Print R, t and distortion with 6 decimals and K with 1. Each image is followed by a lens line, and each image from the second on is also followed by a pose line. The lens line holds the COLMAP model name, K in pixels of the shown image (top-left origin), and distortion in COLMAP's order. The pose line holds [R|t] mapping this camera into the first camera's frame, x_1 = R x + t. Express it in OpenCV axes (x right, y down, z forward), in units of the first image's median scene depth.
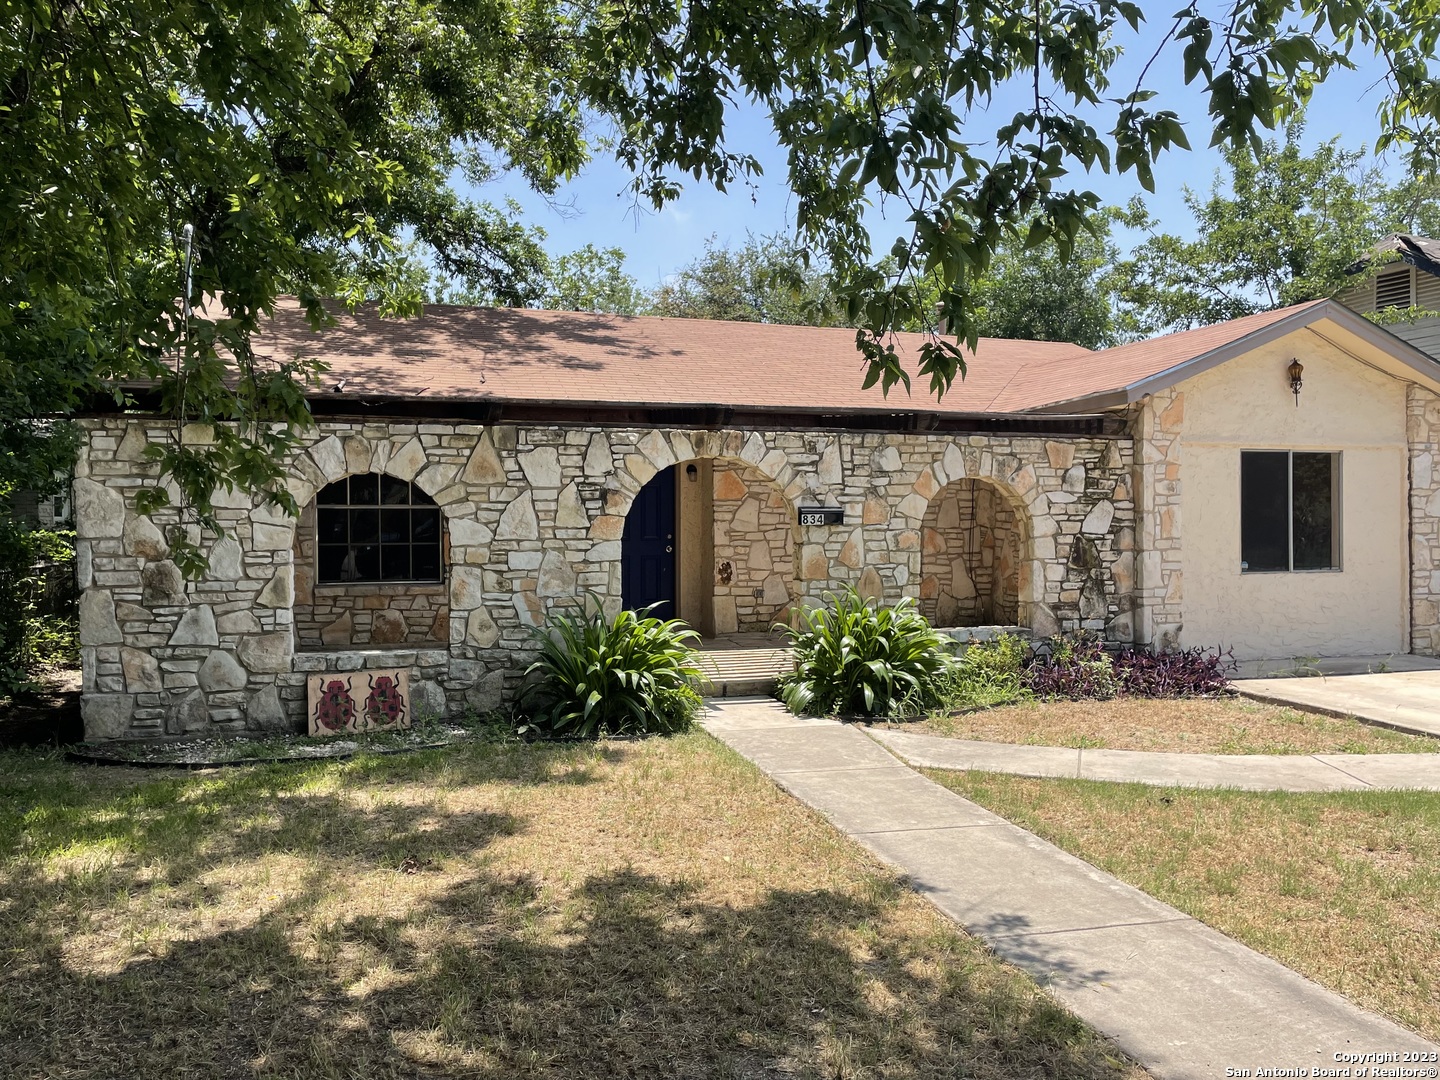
lens RADIAL K [[1104.2, 0, 720.4], [0, 1104.2, 545.0], [0, 0, 1]] dist [0.068516, -0.031252]
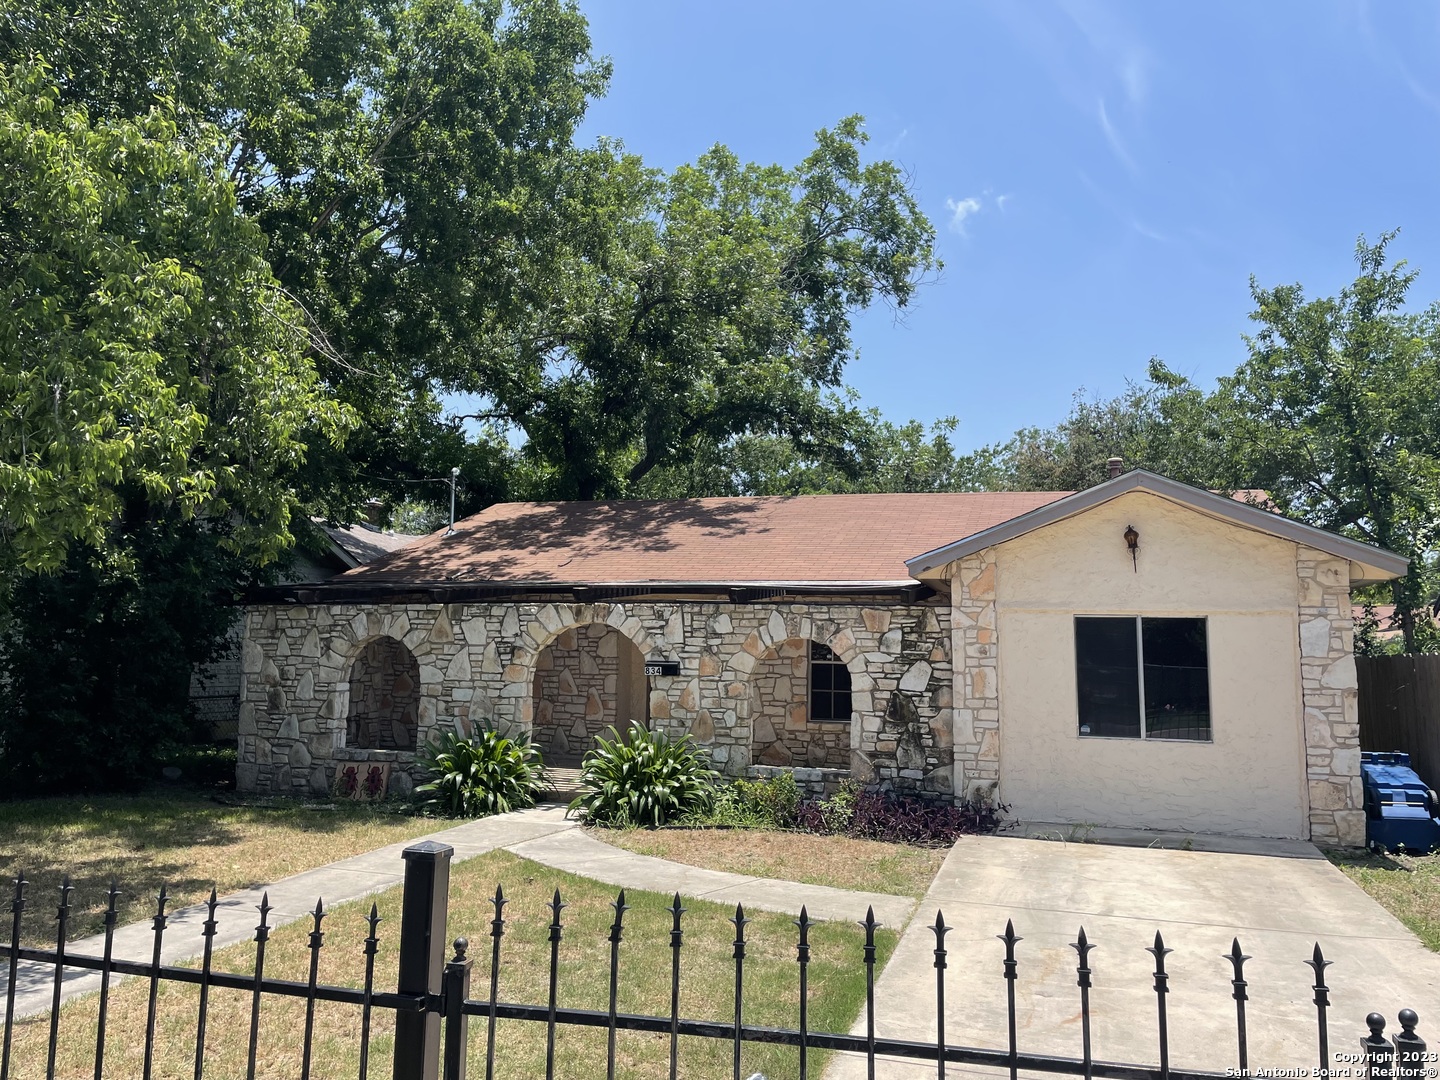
lens RADIAL K [[1104.2, 0, 713.6], [0, 1104.2, 535.9], [0, 0, 1]] dist [0.068516, -0.031252]
pose [[0.823853, -0.042784, -0.565186, 0.865445], [-0.032171, 0.992010, -0.121989, -0.023910], [0.565889, 0.118683, 0.815894, -0.039335]]
